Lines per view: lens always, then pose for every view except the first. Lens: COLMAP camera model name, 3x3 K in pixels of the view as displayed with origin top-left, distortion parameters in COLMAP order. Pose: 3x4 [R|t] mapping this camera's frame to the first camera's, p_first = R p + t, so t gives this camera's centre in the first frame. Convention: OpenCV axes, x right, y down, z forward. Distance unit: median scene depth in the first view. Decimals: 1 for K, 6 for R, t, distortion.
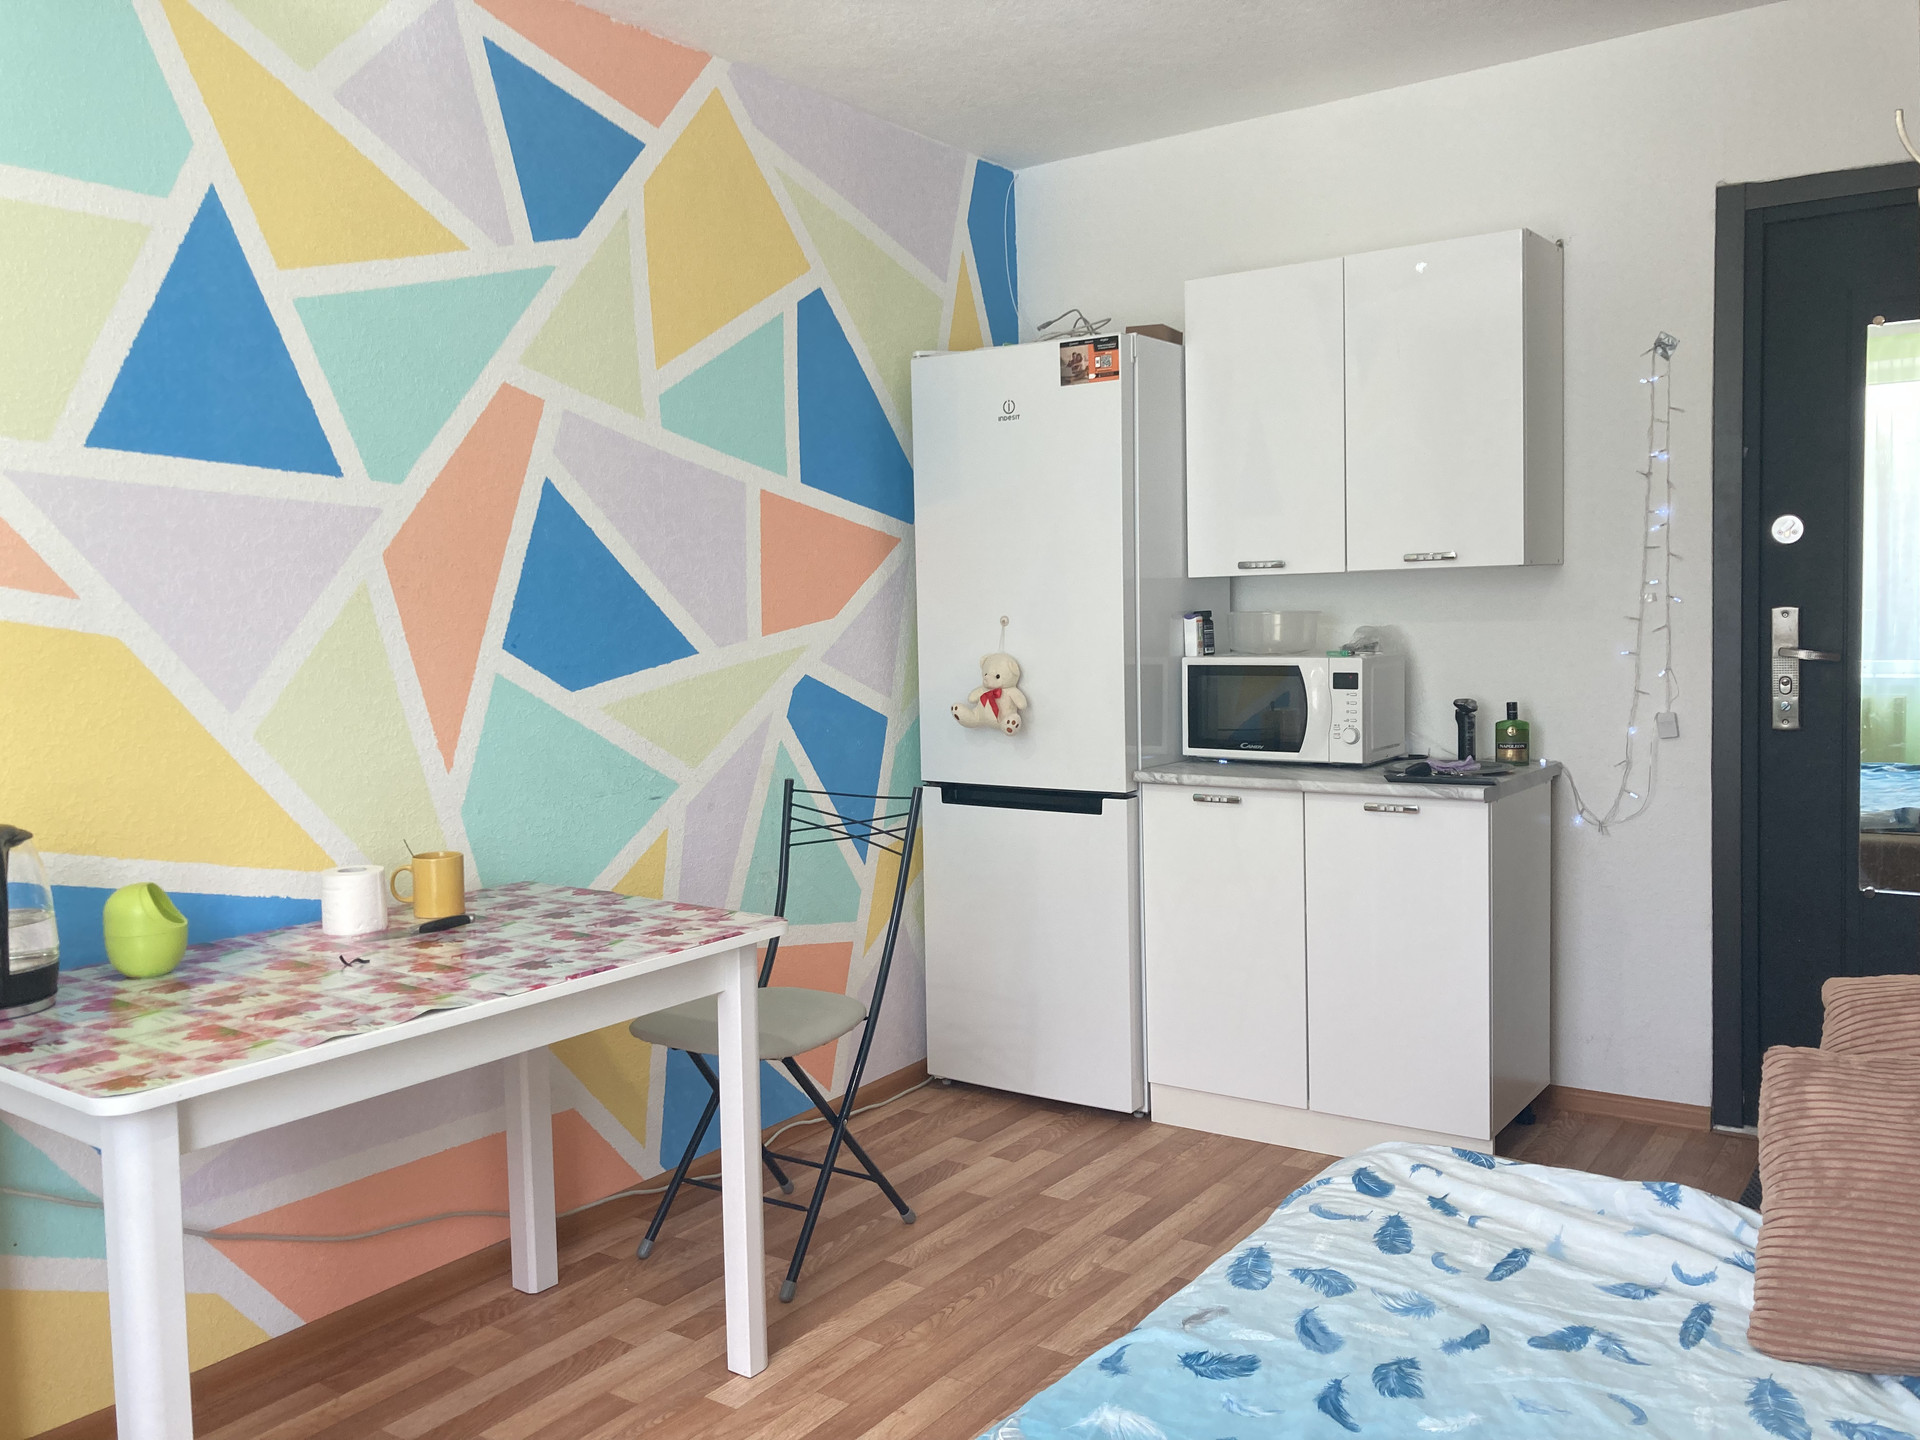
lens RADIAL K [[1553.8, 0, 960.0], [0, 1553.8, 720.0], [0, 0, 1]] dist [0.000740, -0.002863]
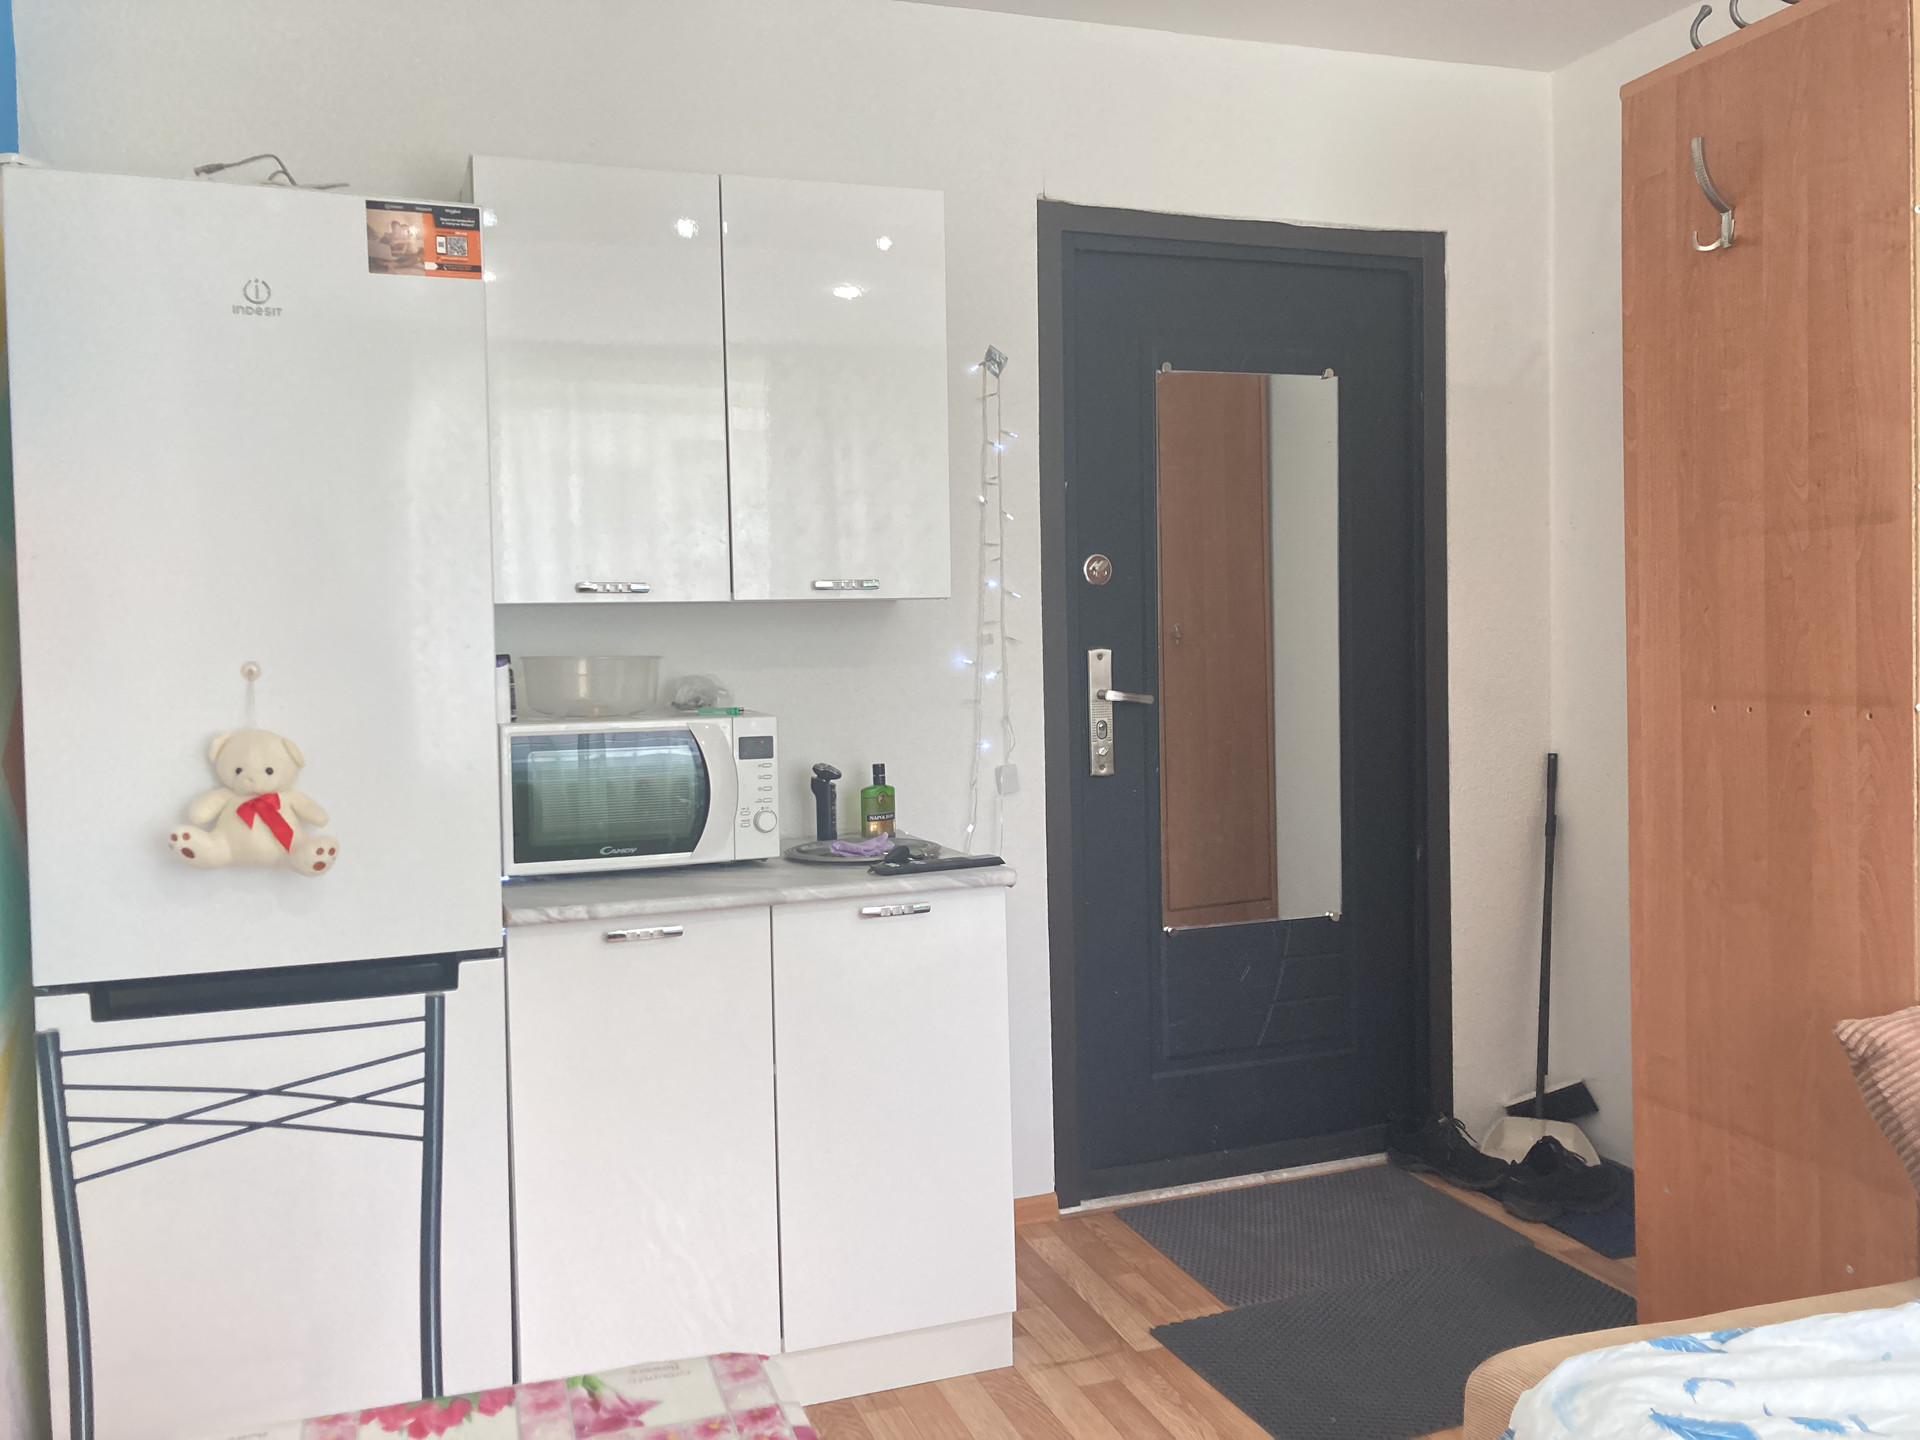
lens RADIAL K [[1570.1, 0, 955.4], [0, 1570.1, 687.0], [0, 0, 1]] dist [0.025180, -0.004793]
pose [[0.574910, -0.016537, 0.818050, -0.305567], [0.069480, 0.997171, -0.028672, -0.025956], [-0.815262, 0.073322, 0.574432, 0.495257]]
